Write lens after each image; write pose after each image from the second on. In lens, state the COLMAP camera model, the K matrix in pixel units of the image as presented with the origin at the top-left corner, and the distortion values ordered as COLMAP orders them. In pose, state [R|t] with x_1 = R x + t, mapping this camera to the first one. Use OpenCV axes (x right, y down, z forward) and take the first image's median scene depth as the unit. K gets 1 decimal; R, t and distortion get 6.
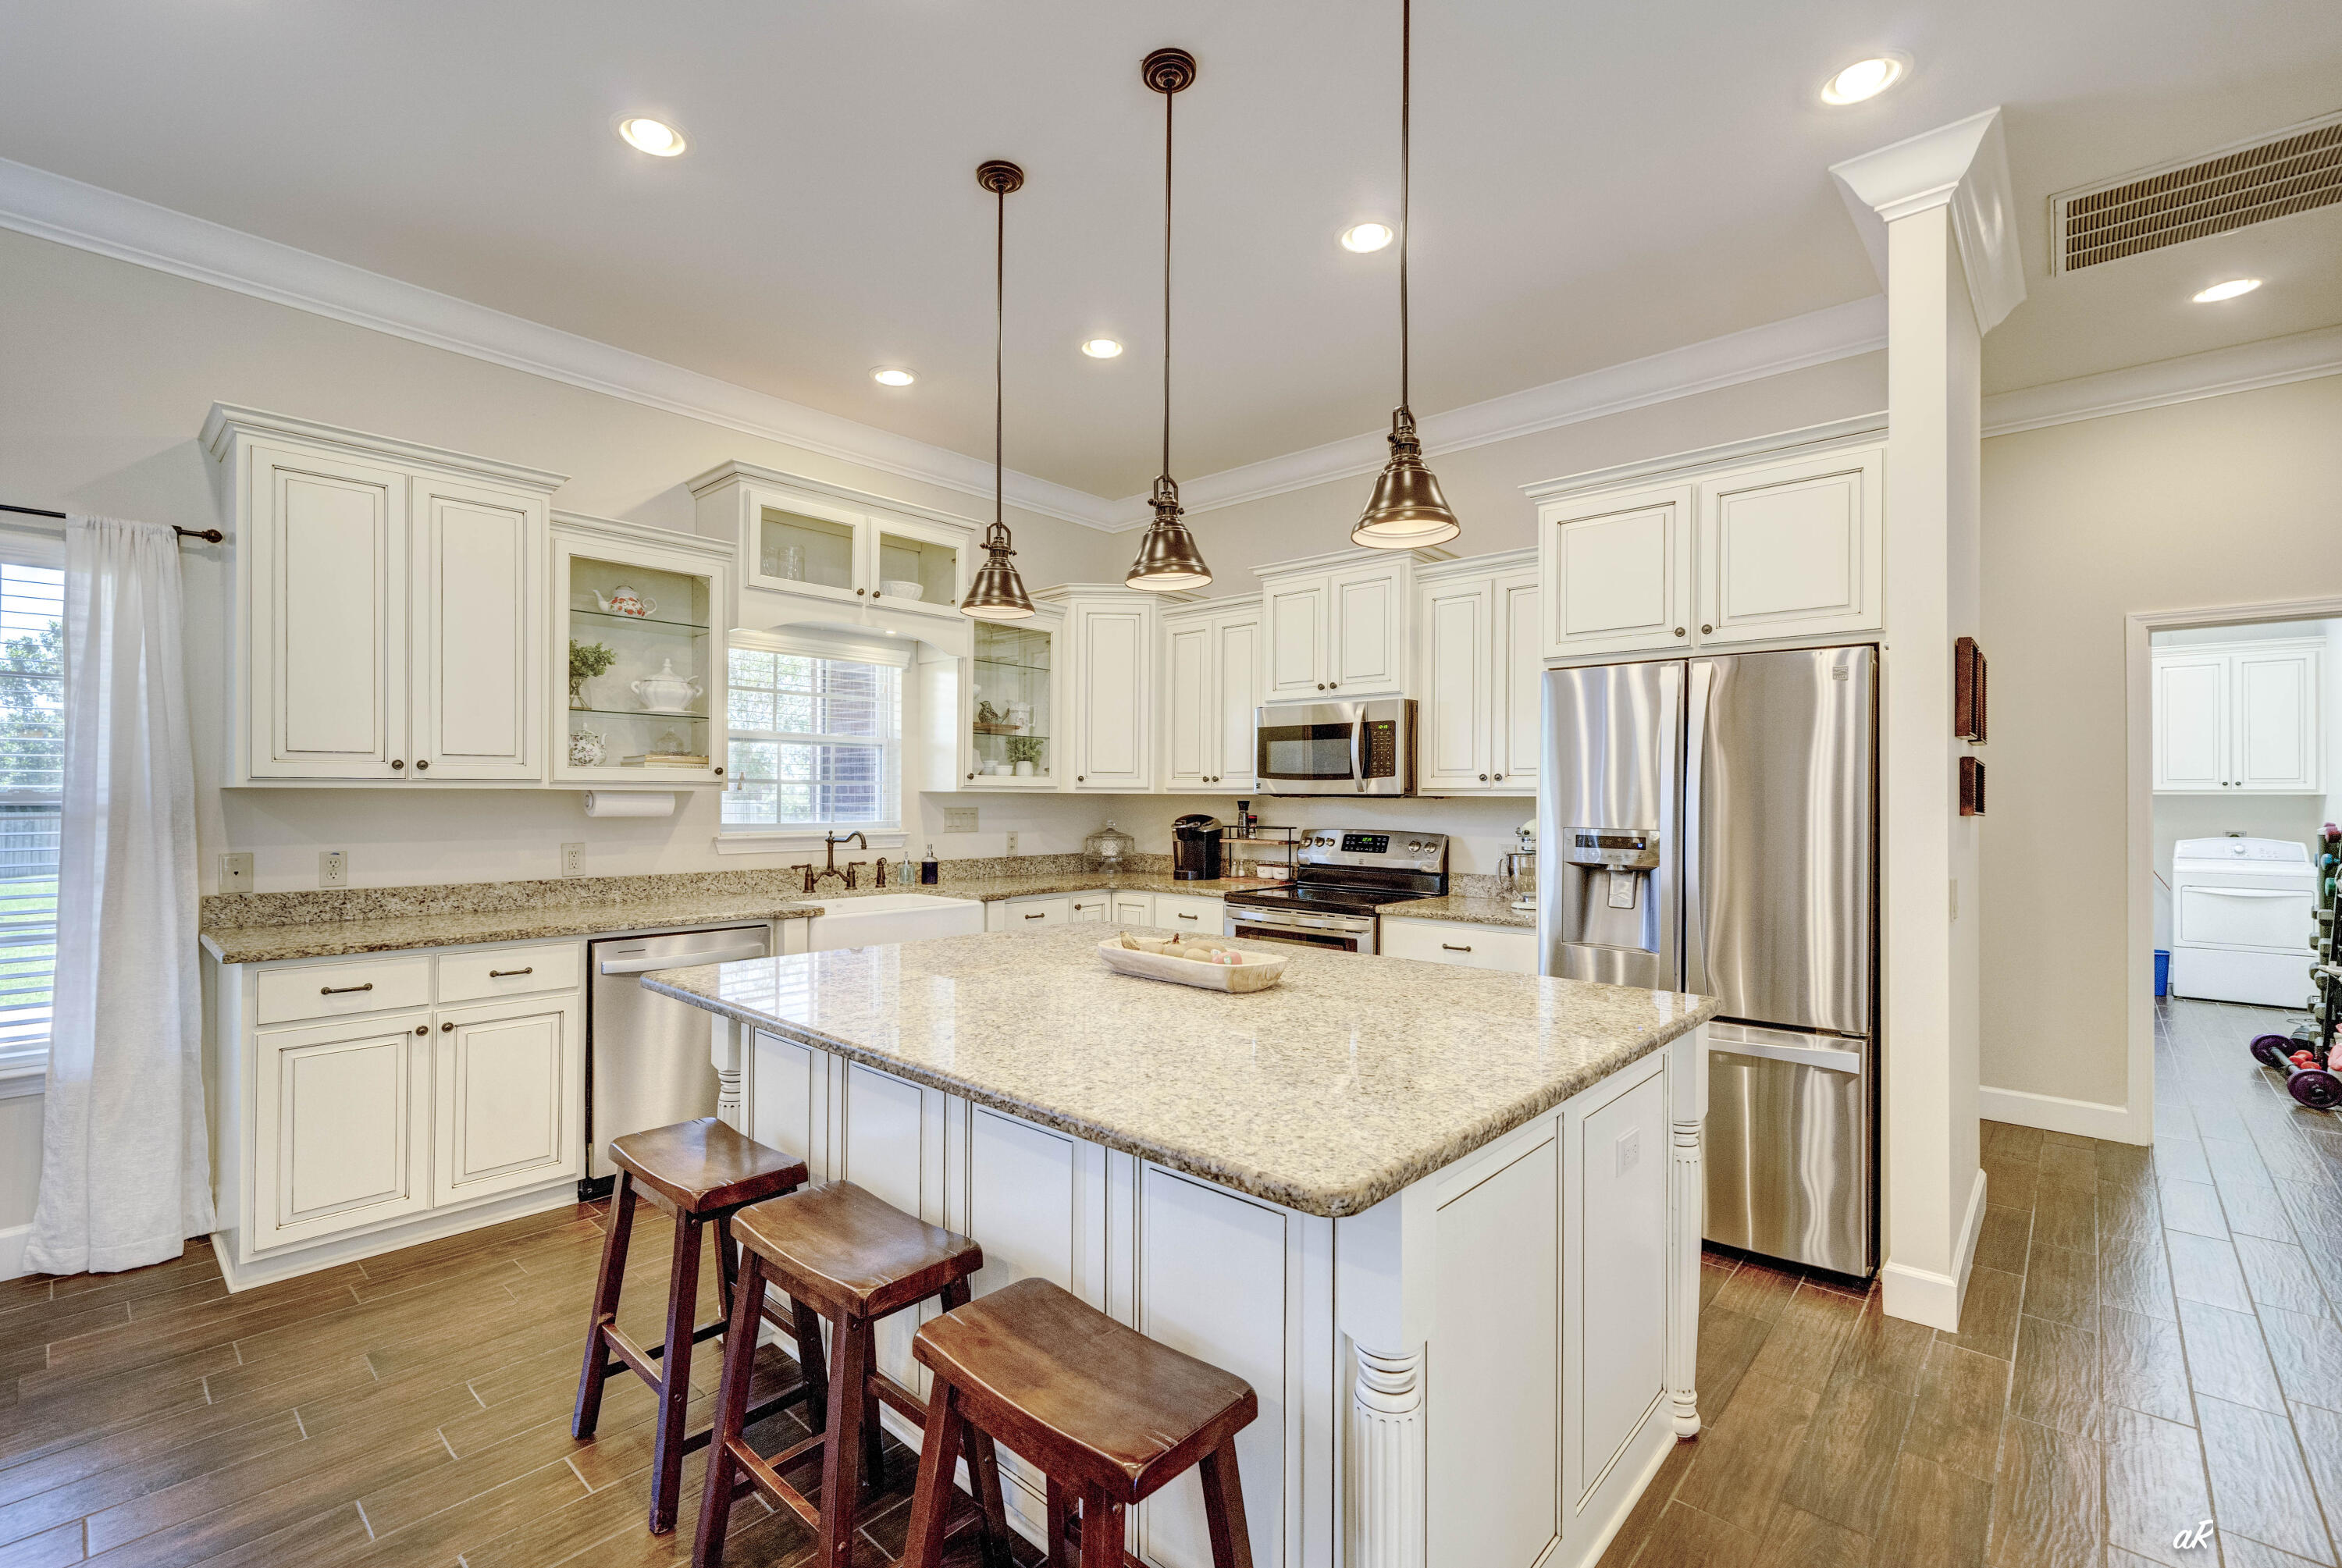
lens RADIAL K [[1010.5, 0, 1171.1], [0, 1010.5, 792.0], [0, 0, 1]] dist [-0.000473, -0.000116]
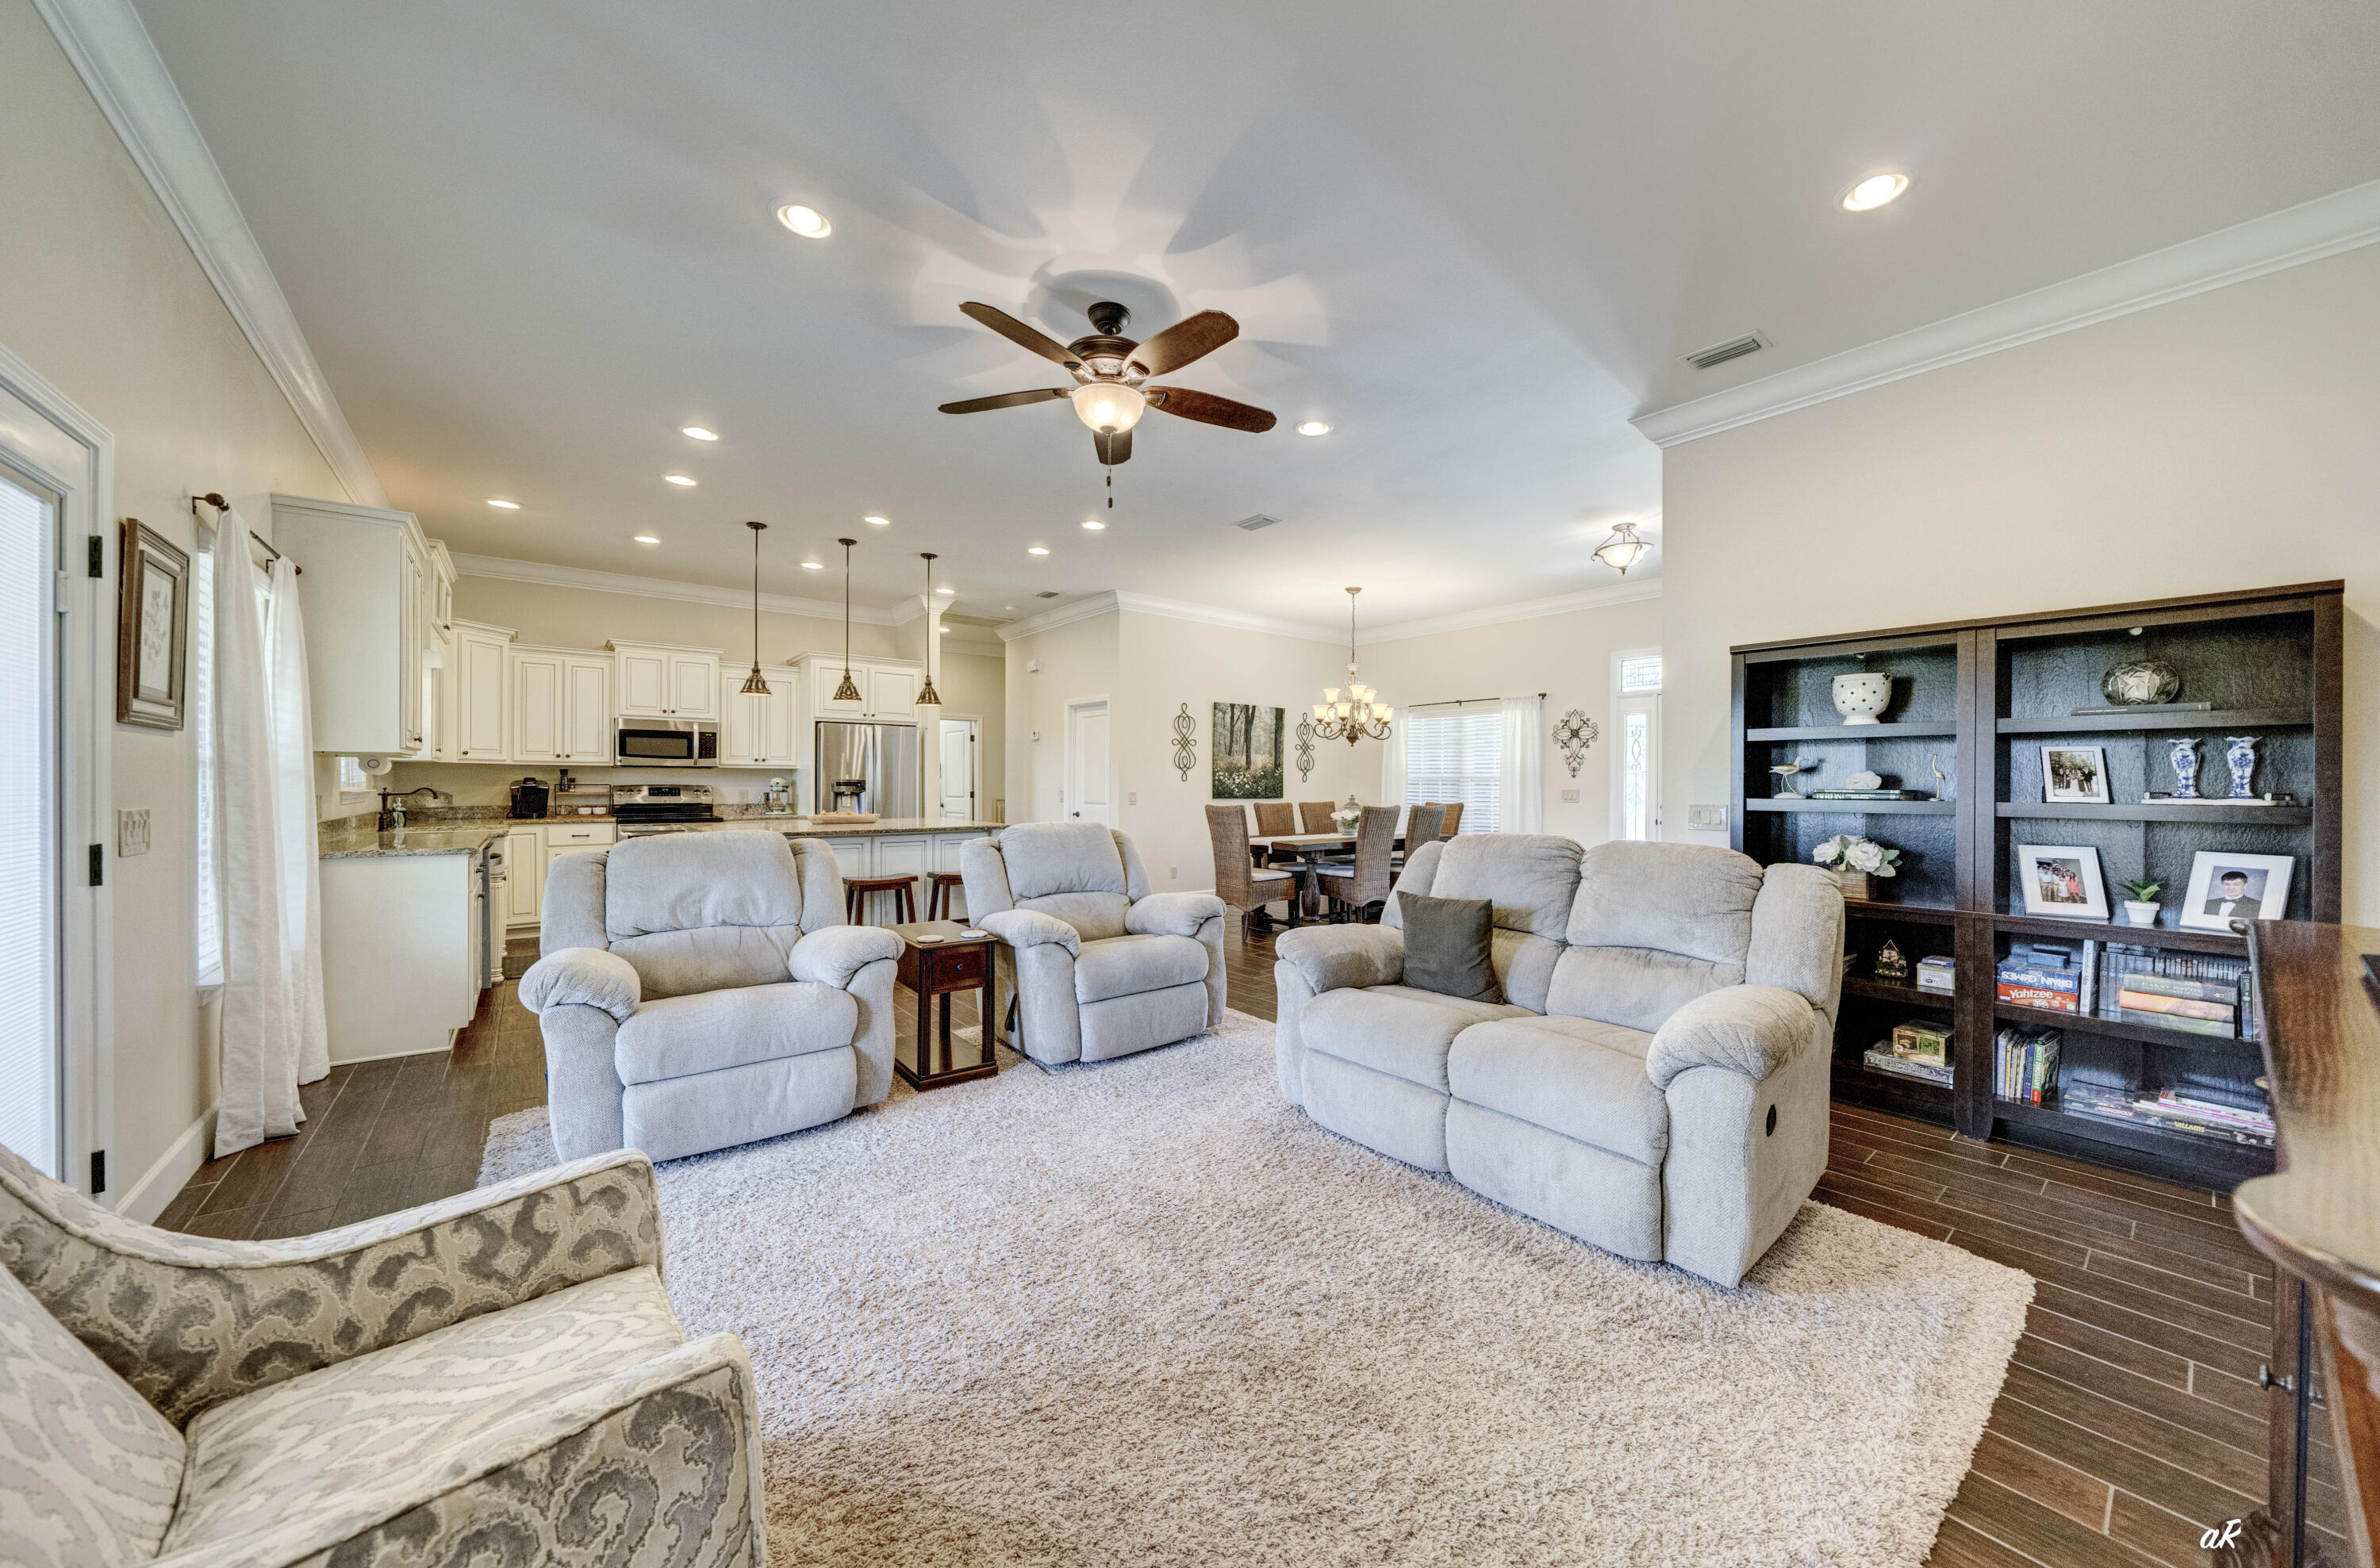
lens RADIAL K [[823.5, 0, 1199.4], [0, 823.5, 785.3], [0, 0, 1]] dist [-0.000366, -0.000149]
pose [[0.156788, -0.009469, 0.987587, -1.276866], [-0.007706, 0.999912, 0.010810, 0.014458], [-0.987602, -0.009305, 0.156702, -0.278477]]
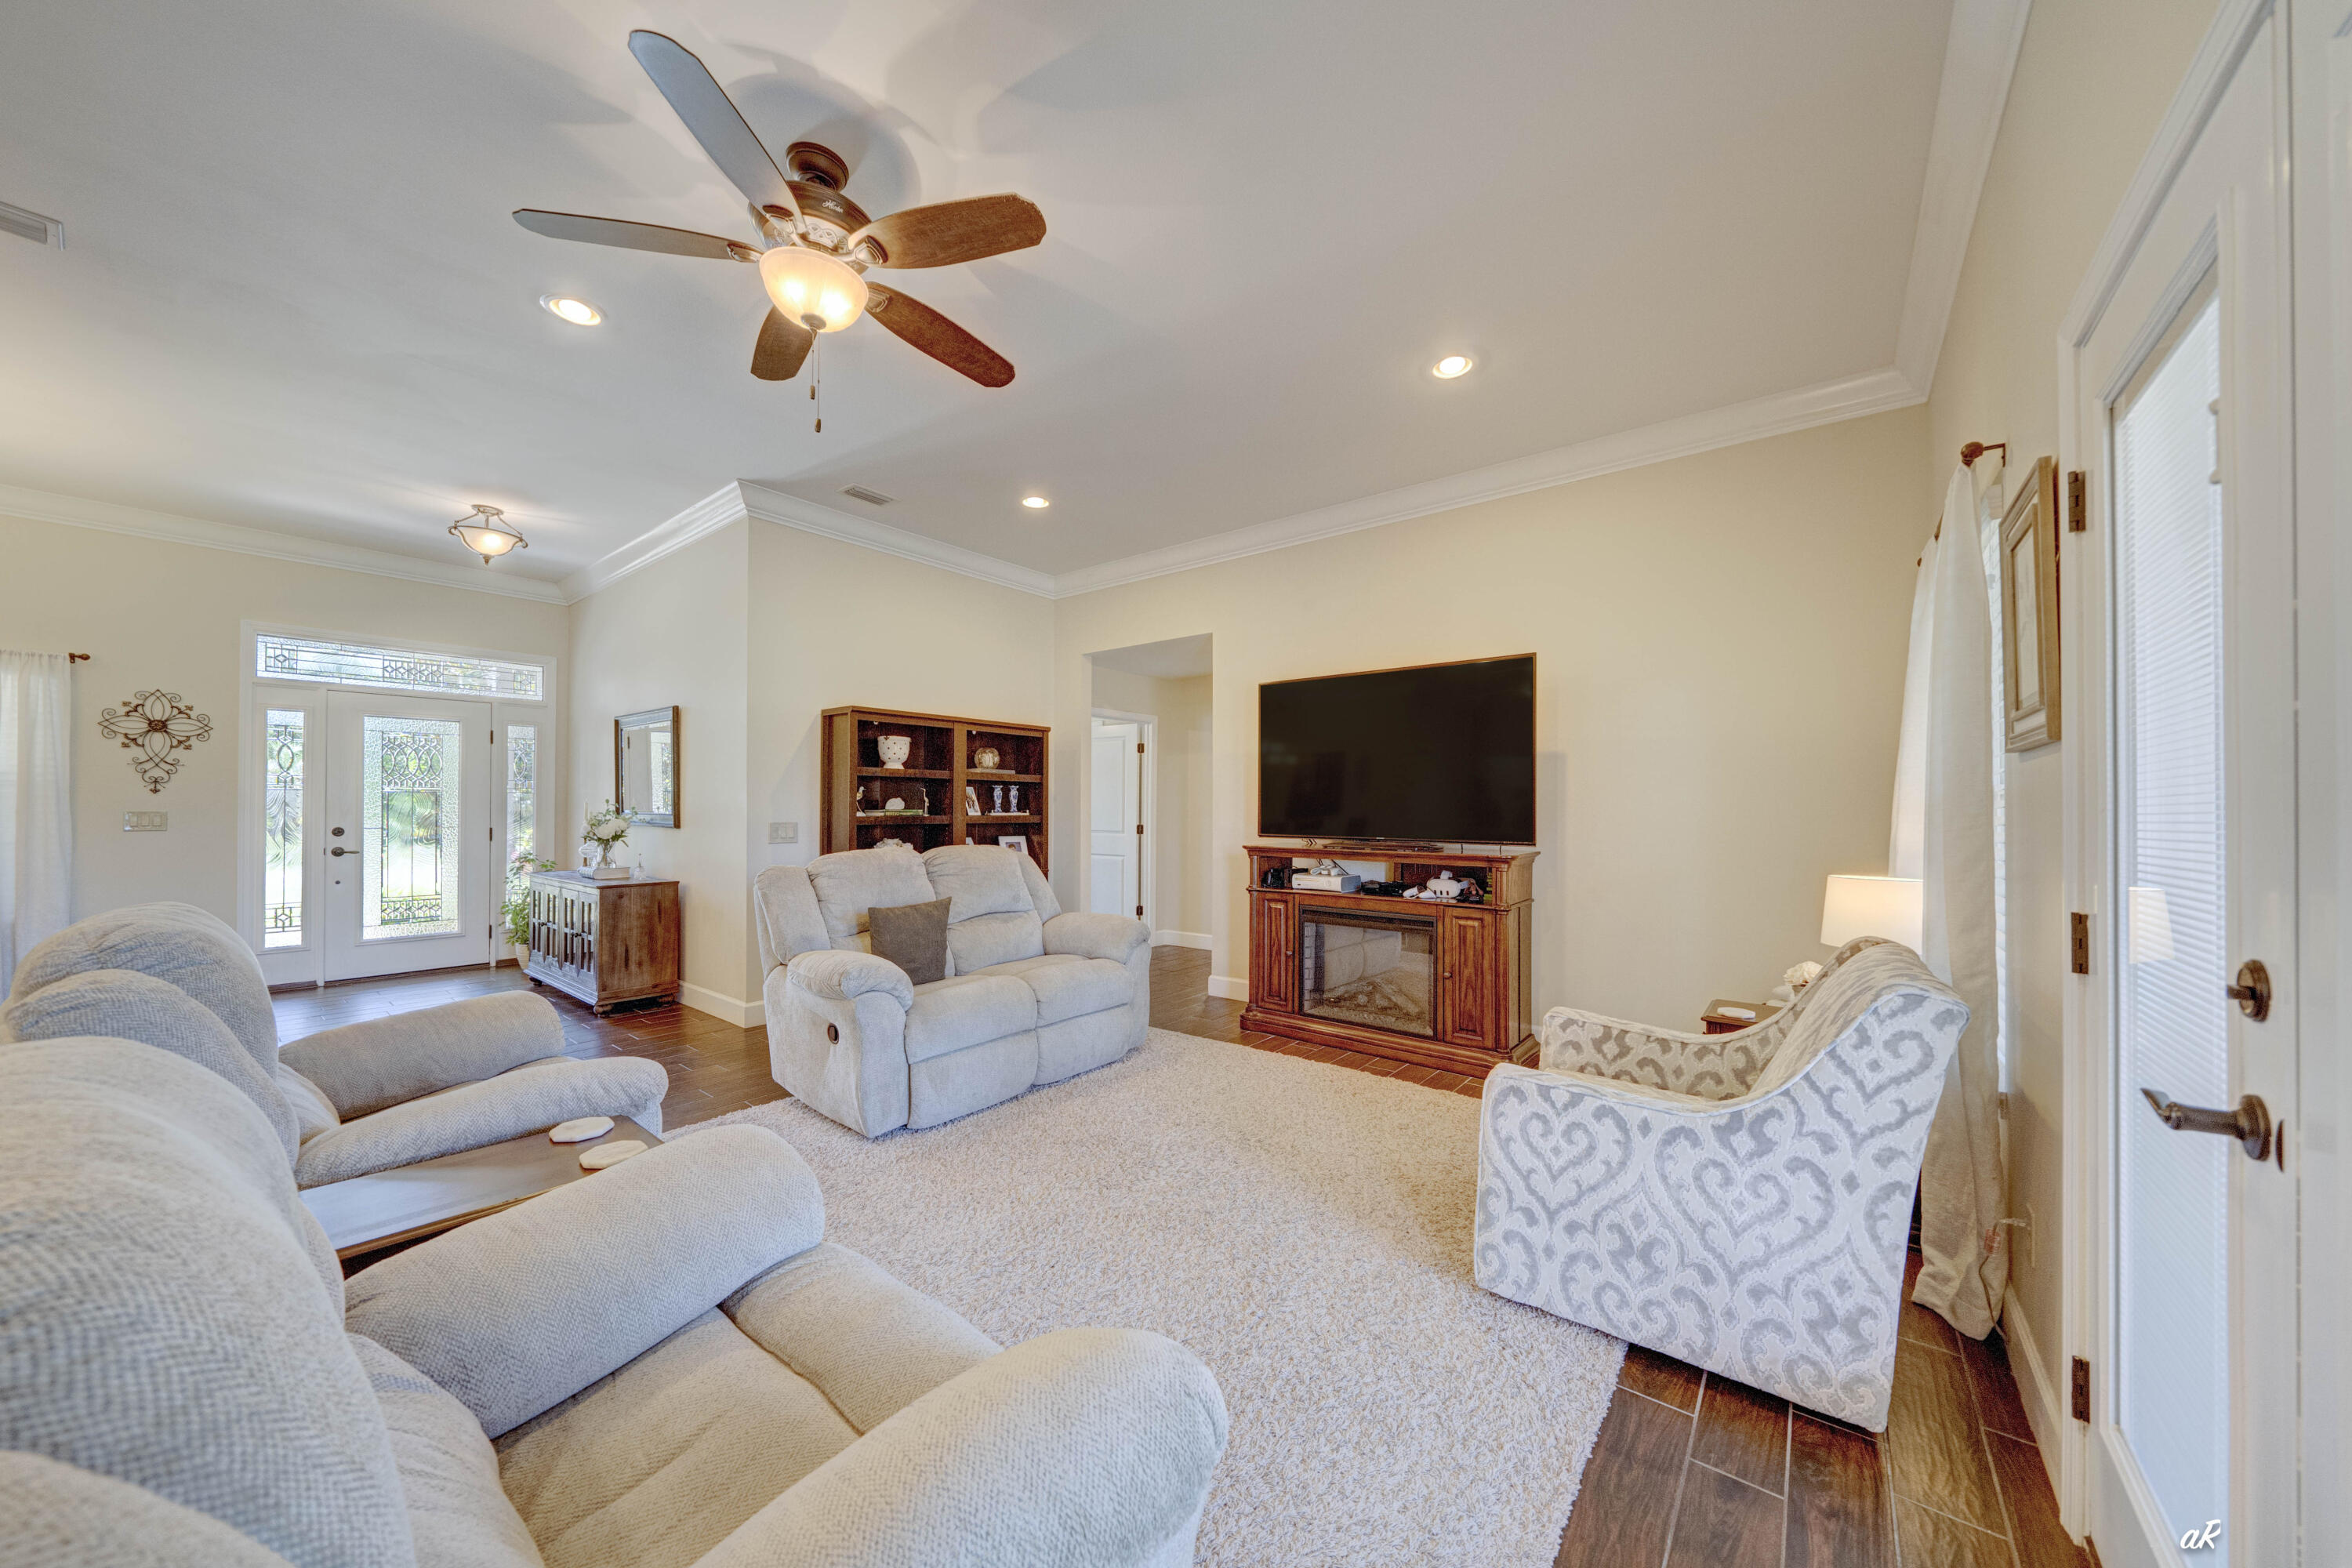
lens RADIAL K [[813.9, 0, 1181.0], [0, 813.9, 797.8], [0, 0, 1]] dist [-0.000366, -0.000149]
pose [[-0.997846, -0.012362, -0.064426, -0.792446], [-0.011282, 0.999790, -0.017095, 0.020351], [0.064624, -0.016331, -0.997776, 0.417325]]
